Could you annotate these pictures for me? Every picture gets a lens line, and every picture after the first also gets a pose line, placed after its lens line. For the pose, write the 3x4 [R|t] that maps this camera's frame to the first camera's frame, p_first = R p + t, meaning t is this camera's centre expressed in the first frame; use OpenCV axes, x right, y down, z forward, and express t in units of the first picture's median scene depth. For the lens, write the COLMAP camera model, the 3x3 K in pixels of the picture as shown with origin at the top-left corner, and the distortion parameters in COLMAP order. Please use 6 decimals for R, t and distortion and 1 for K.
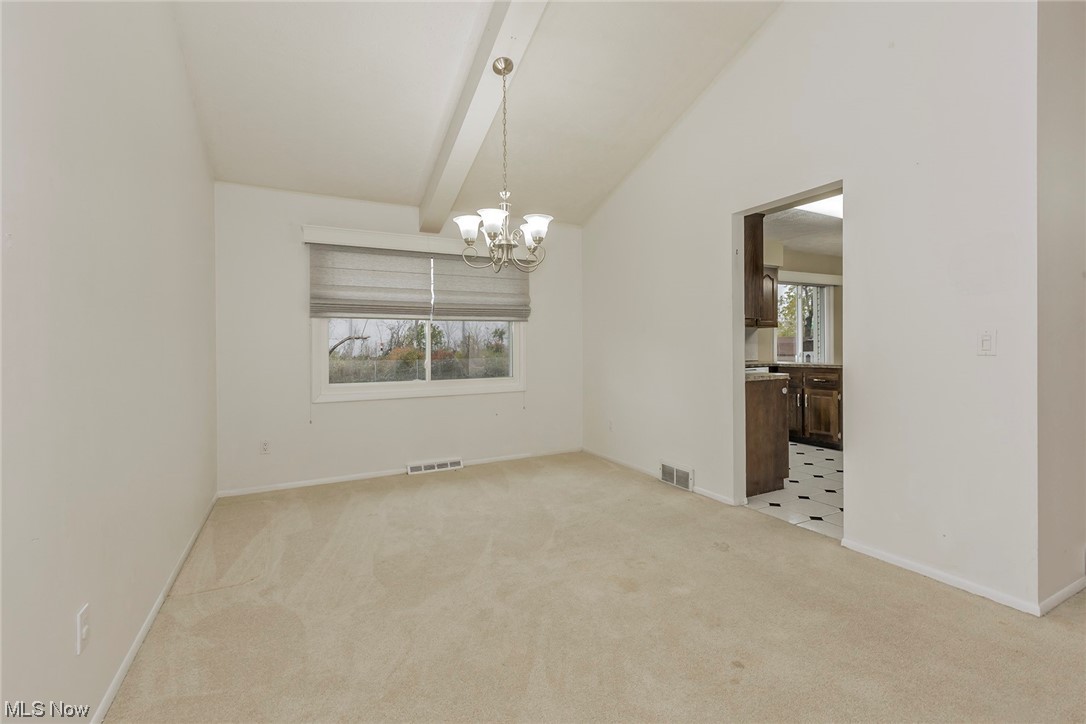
lens RADIAL K [[490.0, 0, 545.0], [0, 490.0, 356.8], [0, 0, 1]] dist [0.002695, -0.001841]
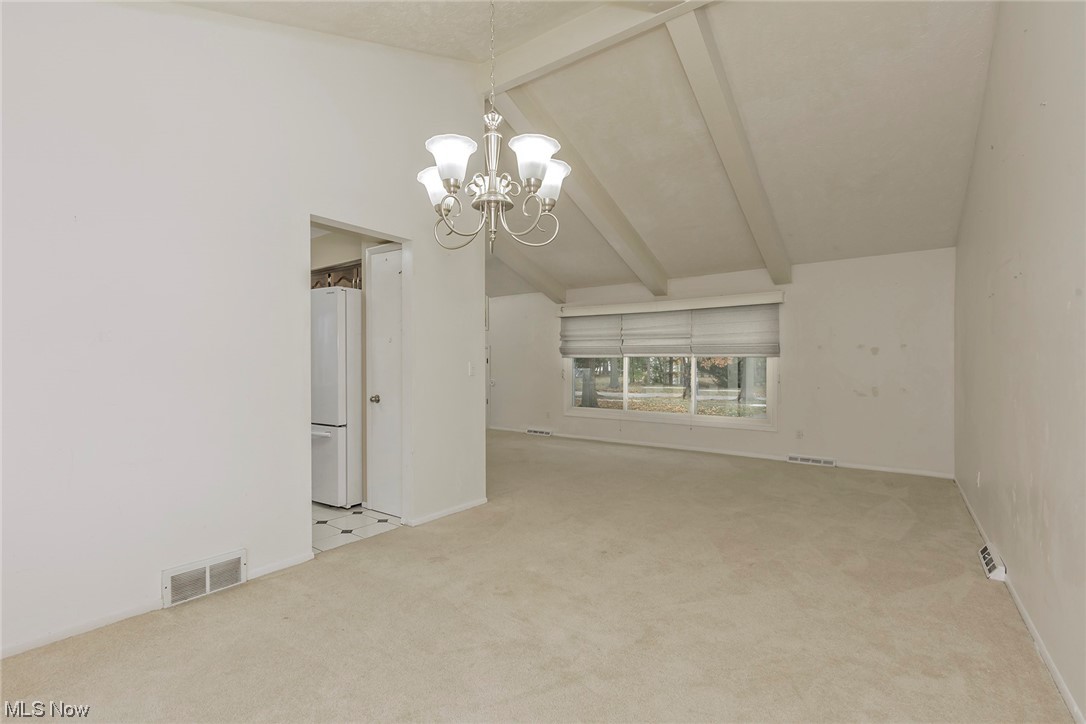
lens RADIAL K [[490.0, 0, 543.2], [0, 490.0, 363.0], [0, 0, 1]] dist [0.002695, -0.001841]
pose [[-0.458265, 0.003115, 0.888810, -0.493907], [0.007171, 0.999974, 0.000193, -0.027584], [-0.888787, 0.006462, -0.458275, 0.926239]]
